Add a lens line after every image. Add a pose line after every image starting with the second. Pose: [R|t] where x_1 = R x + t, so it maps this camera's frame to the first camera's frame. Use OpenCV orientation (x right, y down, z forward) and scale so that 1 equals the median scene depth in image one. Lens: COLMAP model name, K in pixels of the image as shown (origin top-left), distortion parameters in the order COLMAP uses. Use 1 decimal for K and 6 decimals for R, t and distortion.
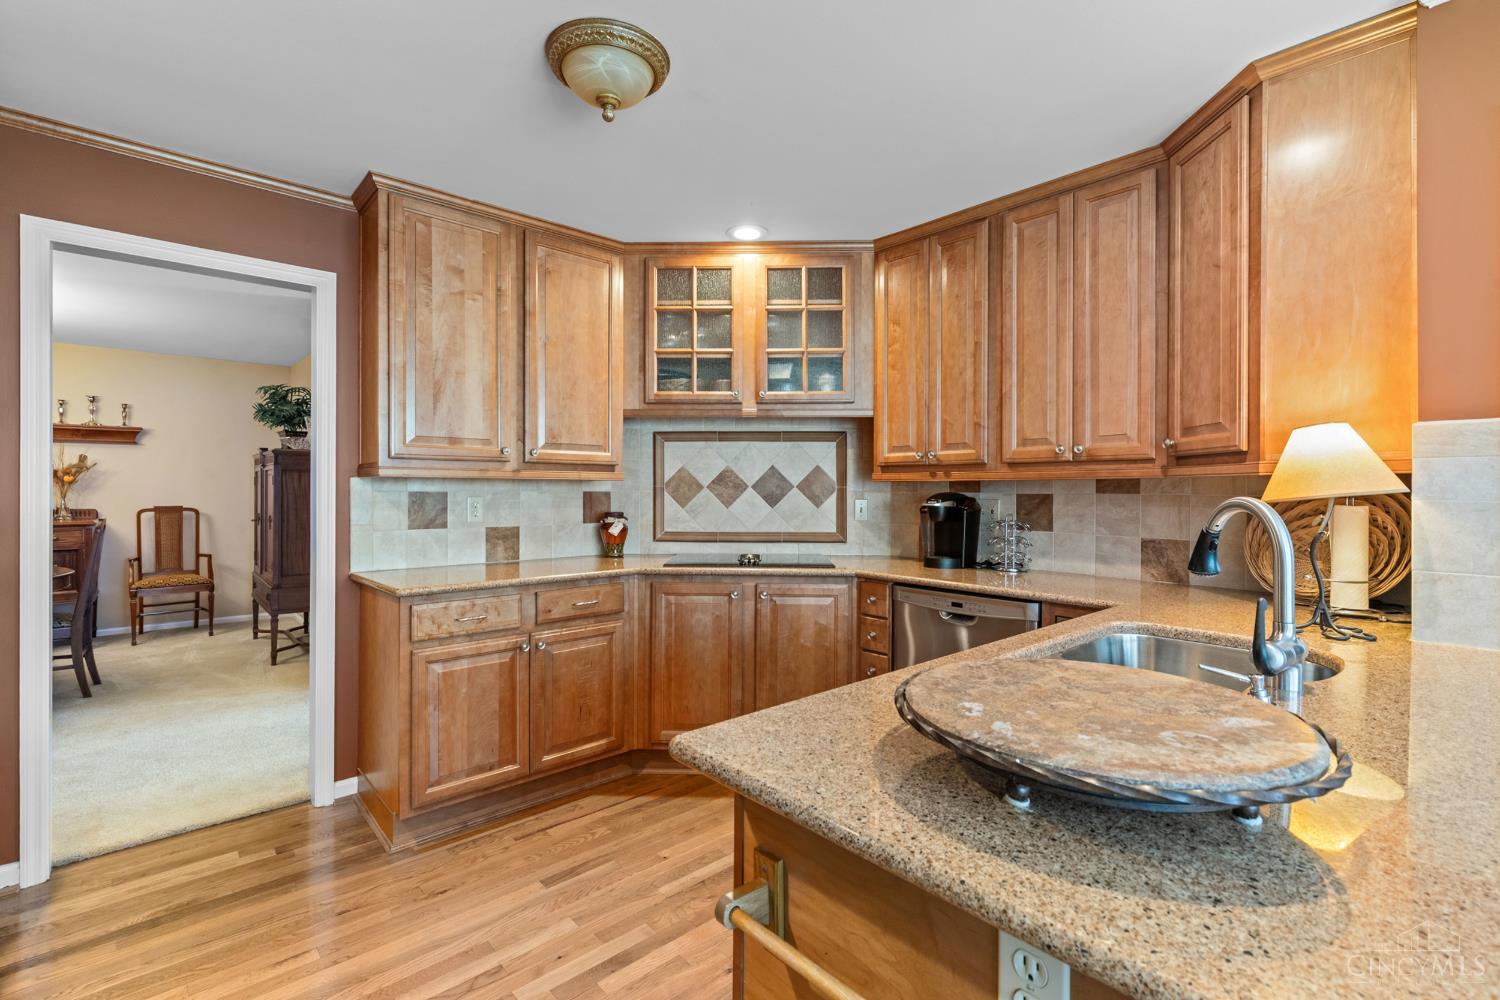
lens RADIAL K [[676.7, 0, 743.3], [0, 676.7, 493.8], [0, 0, 1]] dist [0.003102, 0.000390]
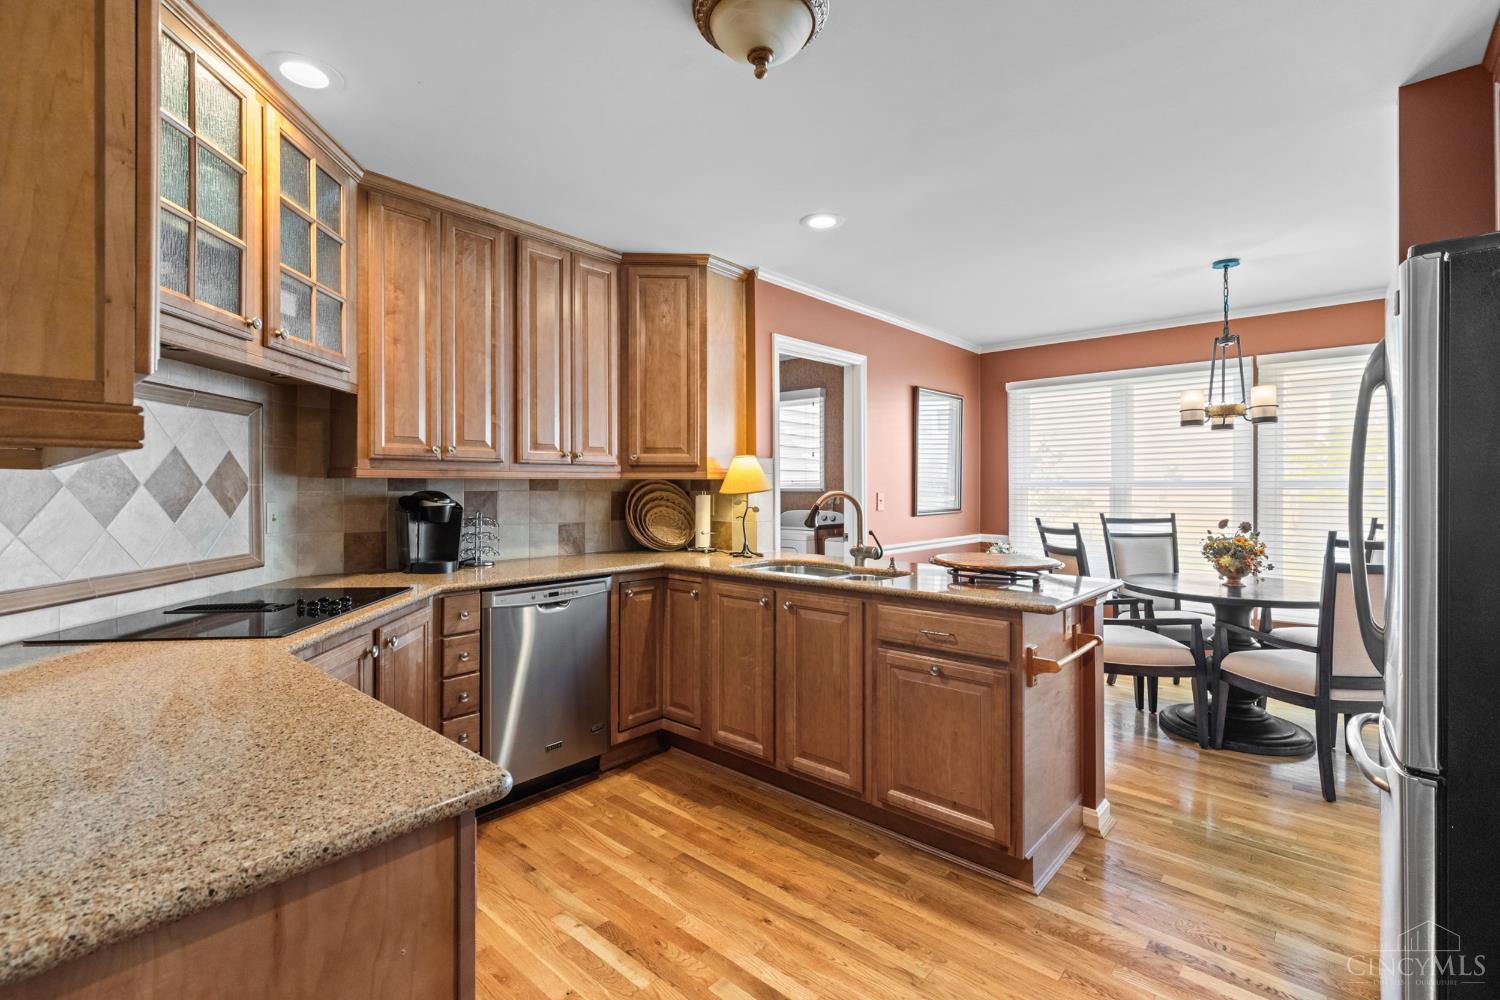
lens RADIAL K [[676.7, 0, 741.6], [0, 676.7, 487.7], [0, 0, 1]] dist [0.003102, 0.000390]
pose [[-0.119942, -0.006180, 0.992762, -0.720197], [0.006618, 0.999953, 0.007025, -0.010851], [-0.992759, 0.007413, -0.119895, 0.750808]]
